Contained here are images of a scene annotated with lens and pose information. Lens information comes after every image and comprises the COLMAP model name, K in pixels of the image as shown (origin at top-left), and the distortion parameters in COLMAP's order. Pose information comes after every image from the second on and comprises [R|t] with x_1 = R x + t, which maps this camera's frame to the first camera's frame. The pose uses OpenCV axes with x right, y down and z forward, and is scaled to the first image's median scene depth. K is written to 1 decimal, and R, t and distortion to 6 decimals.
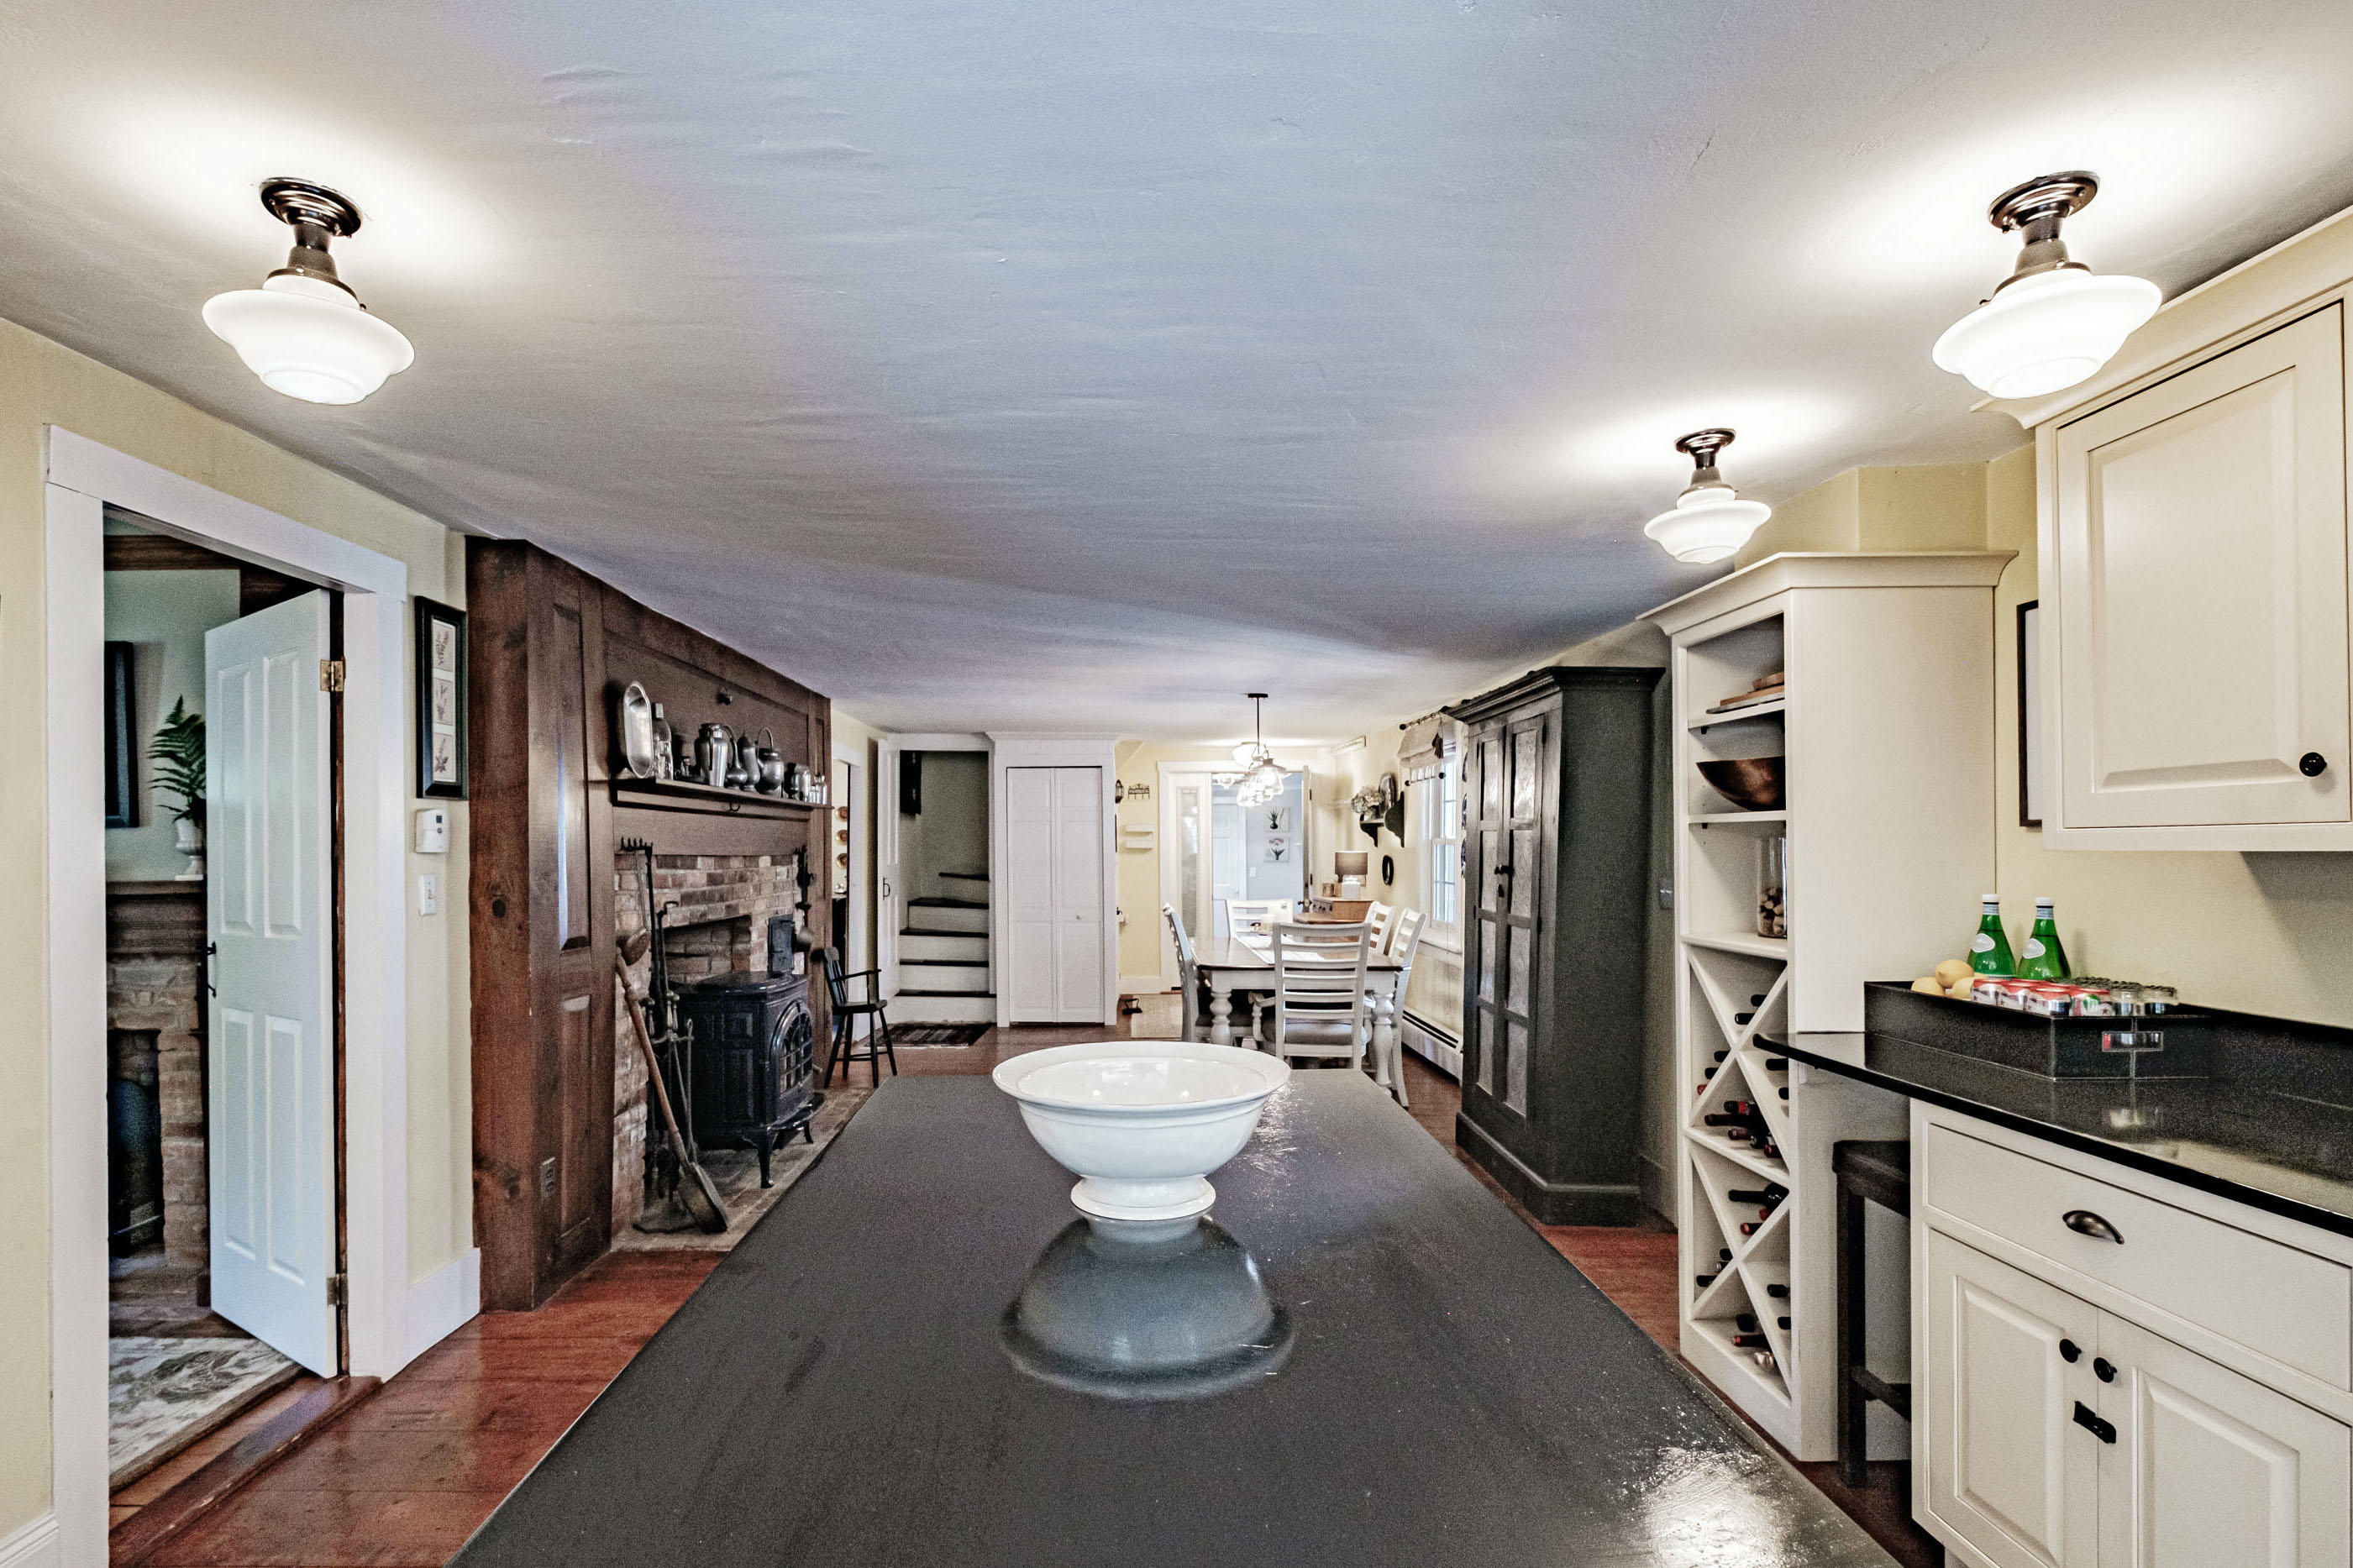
lens RADIAL K [[1022.7, 0, 1173.6], [0, 1022.7, 867.2], [0, 0, 1]] dist [0.001068, -0.000066]
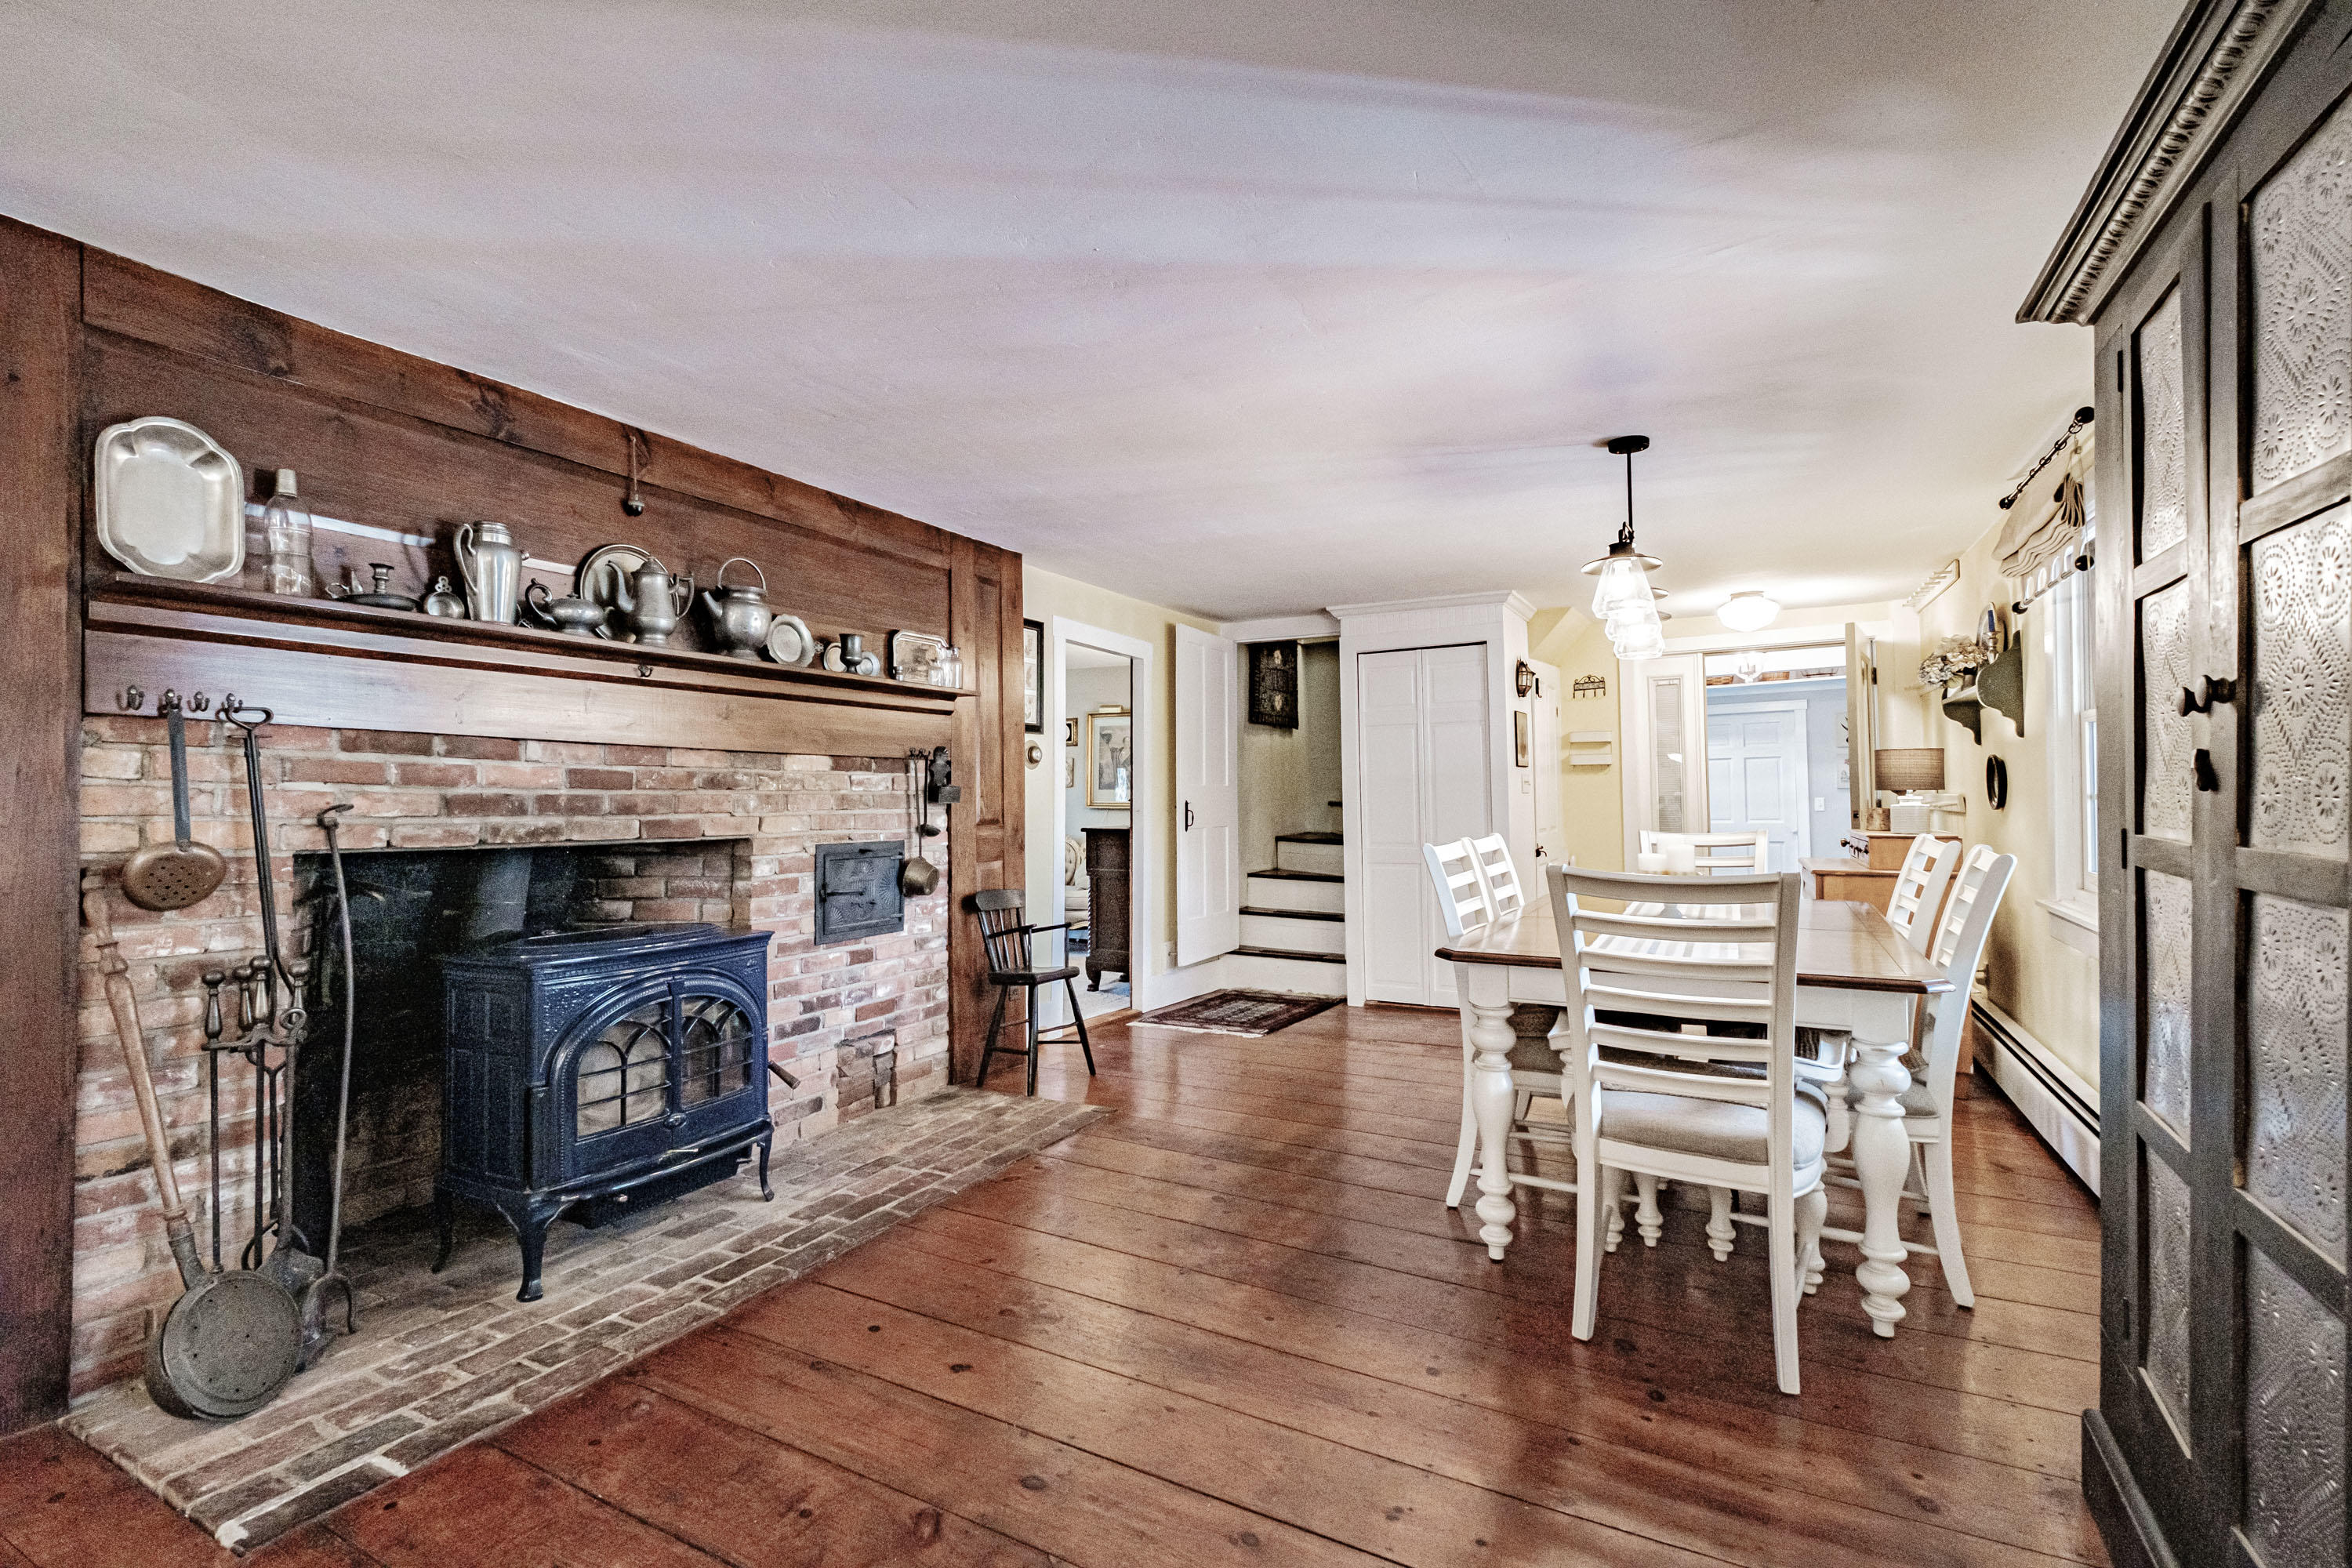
lens RADIAL K [[1084.8, 0, 1160.5], [0, 1084.8, 777.3], [0, 0, 1]] dist [0.003279, -0.000250]
pose [[0.876745, -0.016904, -0.480659, 0.127869], [0.003677, 0.999589, -0.028447, 0.020262], [0.480942, 0.023173, 0.876446, 0.359059]]
